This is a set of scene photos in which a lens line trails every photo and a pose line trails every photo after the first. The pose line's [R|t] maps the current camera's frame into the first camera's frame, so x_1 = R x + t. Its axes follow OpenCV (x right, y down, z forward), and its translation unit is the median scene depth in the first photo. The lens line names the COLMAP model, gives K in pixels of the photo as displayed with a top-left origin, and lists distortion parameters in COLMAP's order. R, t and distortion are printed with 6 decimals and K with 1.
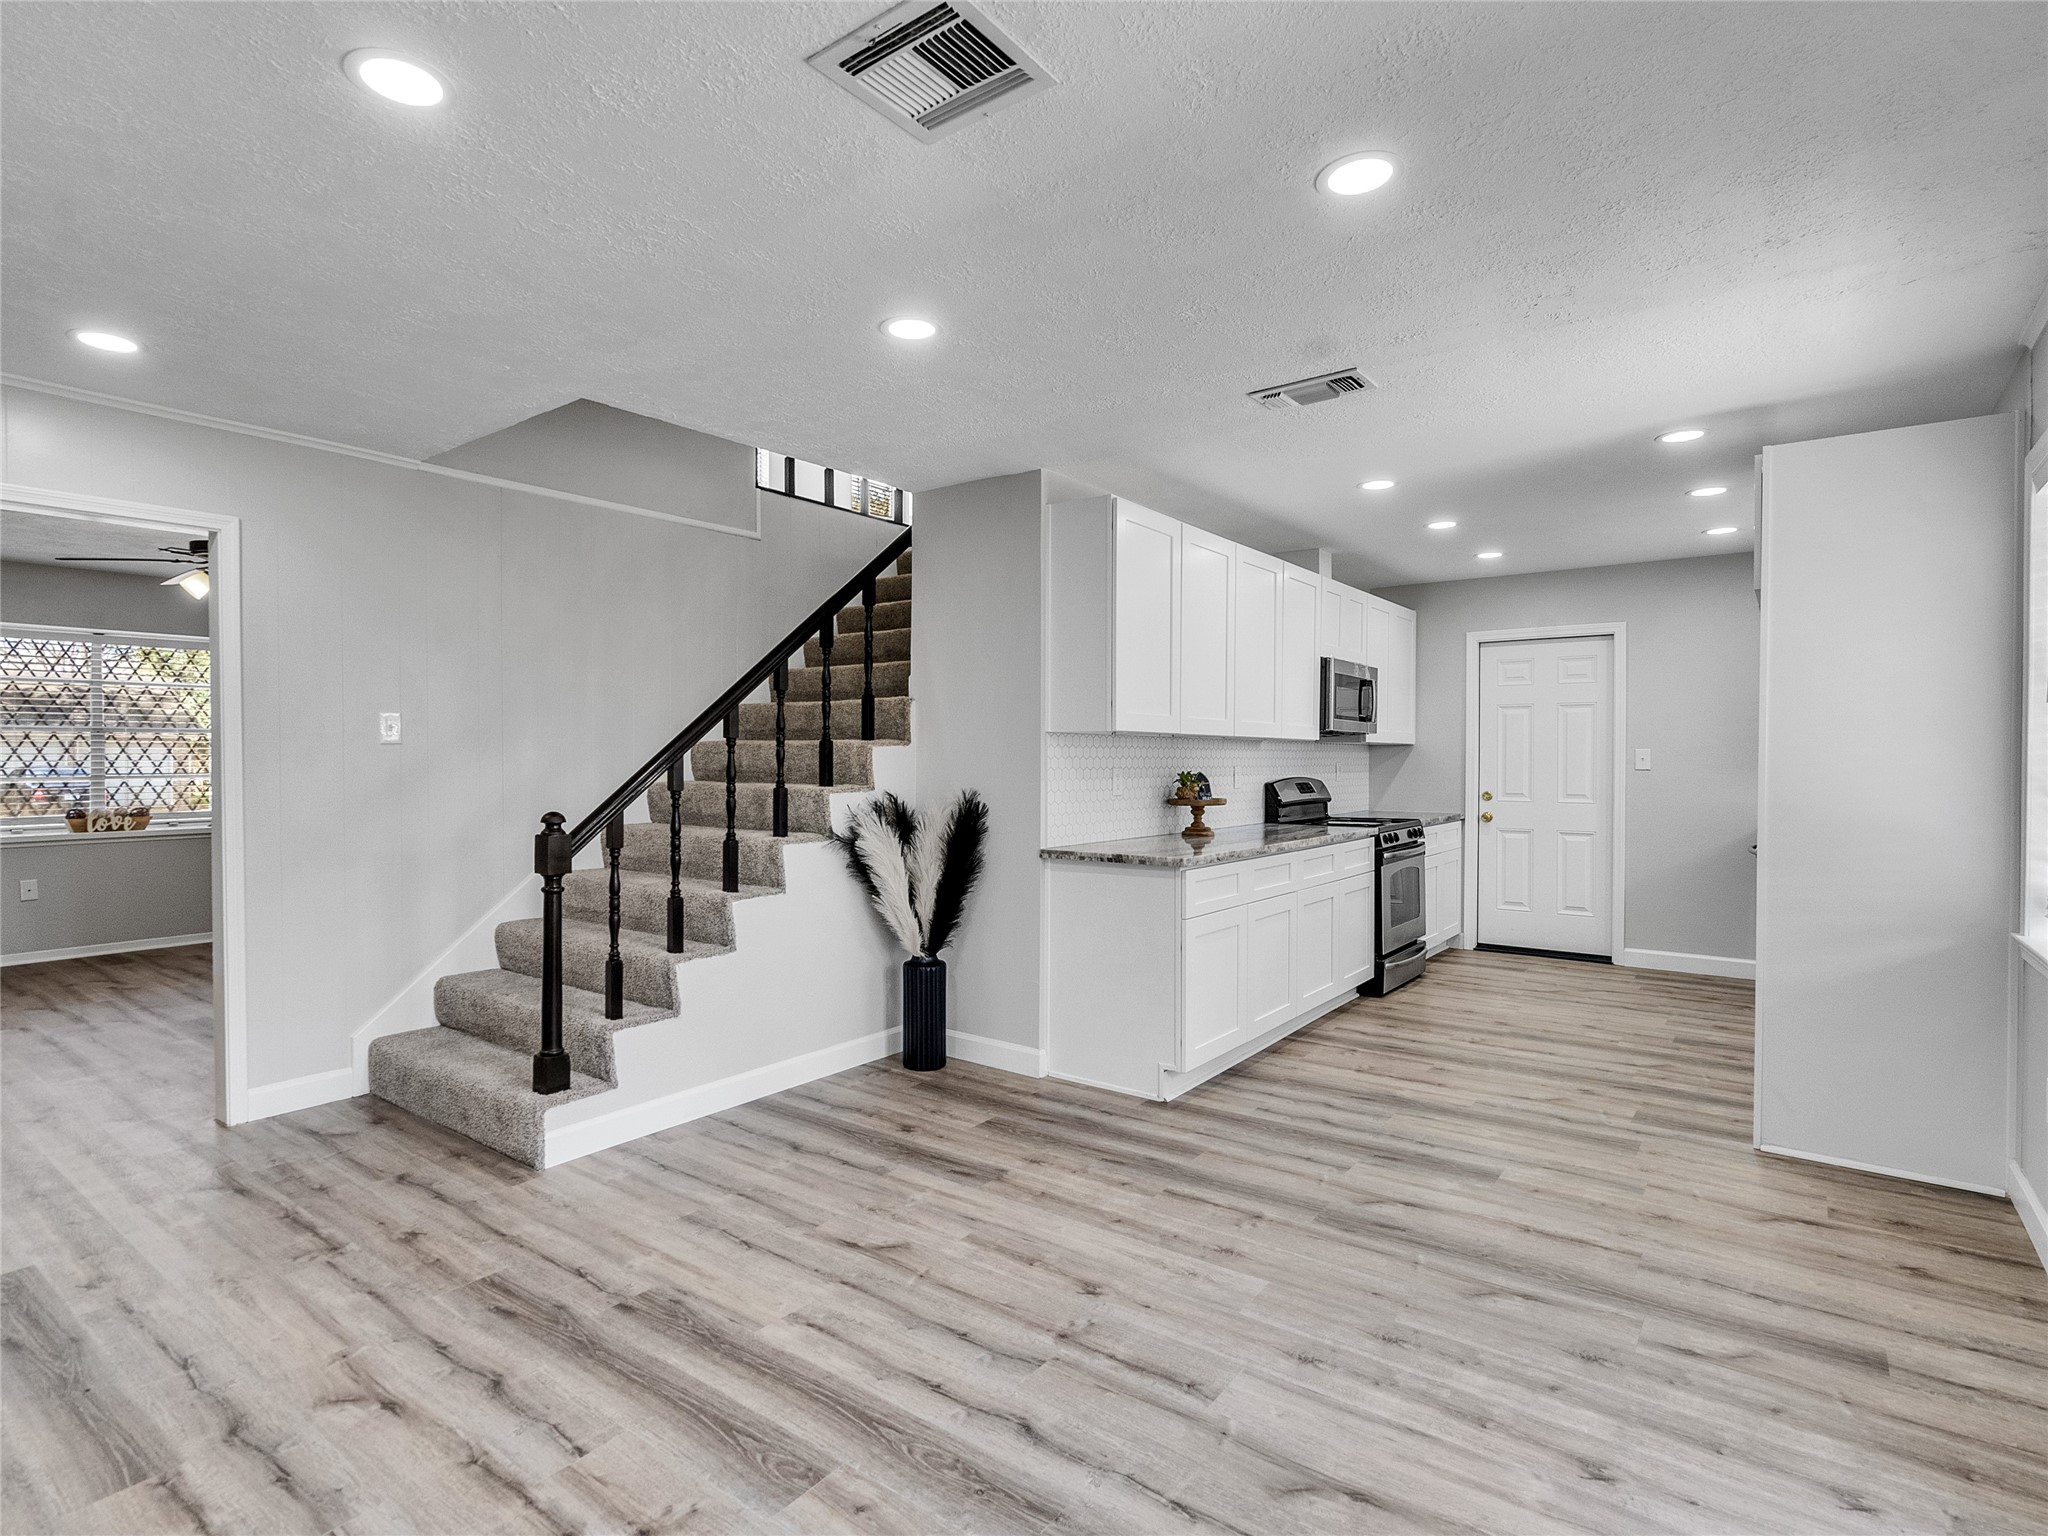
lens RADIAL K [[1018.7, 0, 1024.0], [0, 1018.7, 768.0], [0, 0, 1]] dist [-0.010518, 0.001696]
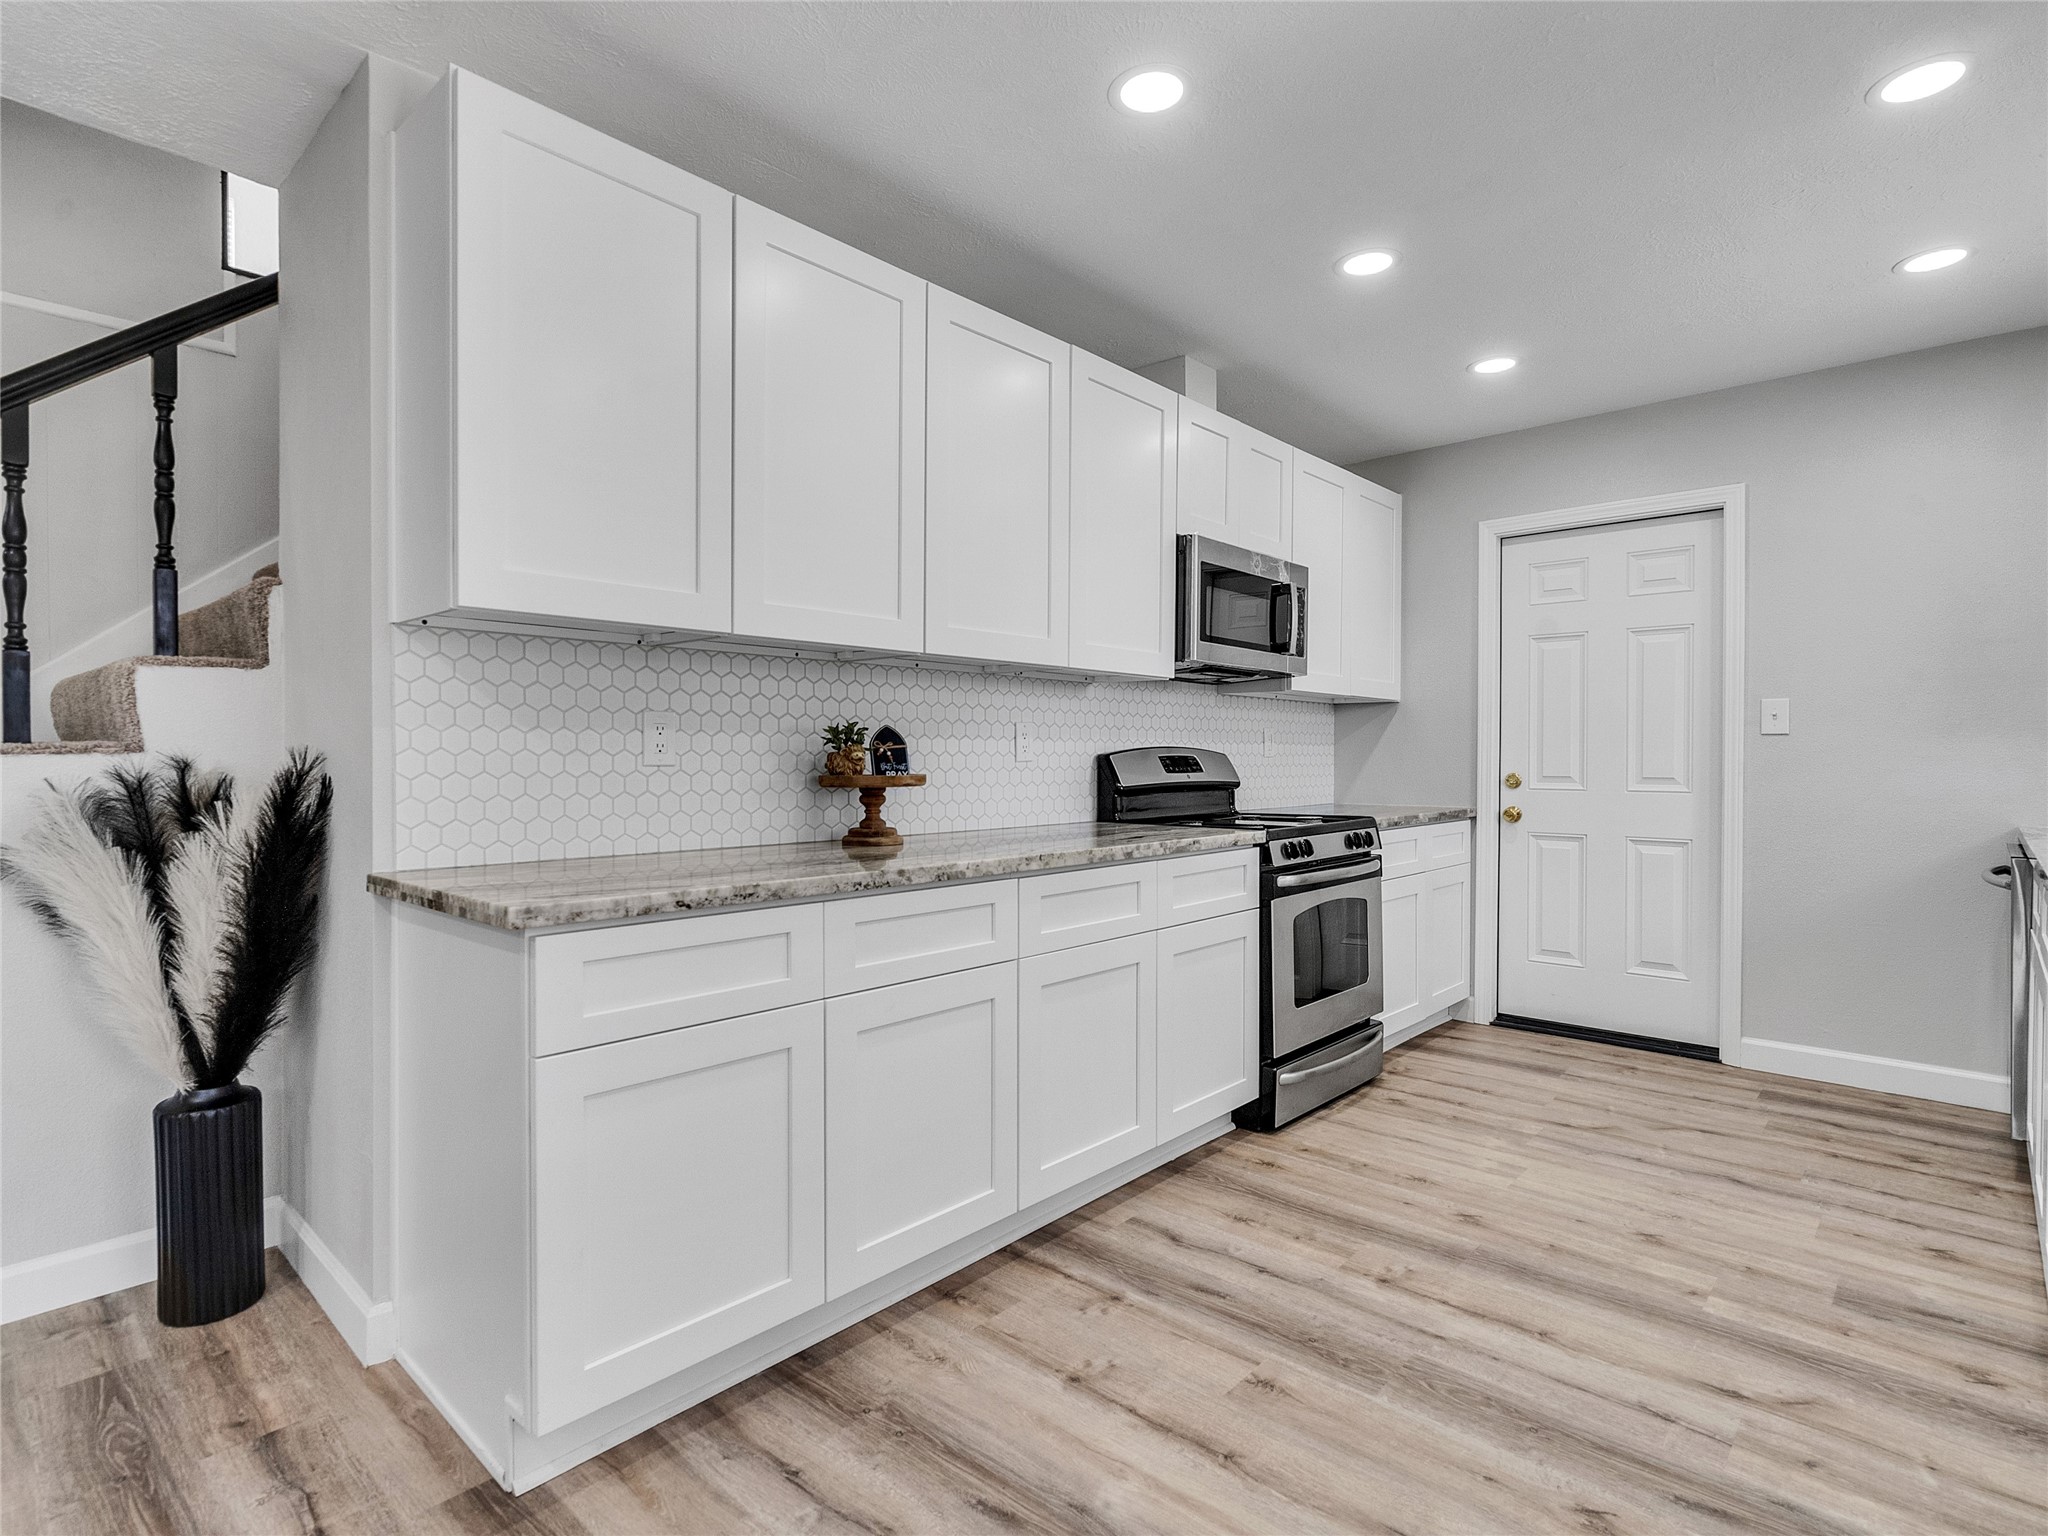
lens RADIAL K [[1018.7, 0, 1024.0], [0, 1018.7, 768.0], [0, 0, 1]] dist [-0.010518, 0.001696]
pose [[0.995074, -0.000219, -0.099130, 0.268858], [0.000366, 0.999999, 0.001467, 0.023059], [0.099130, -0.001496, 0.995073, 0.426512]]
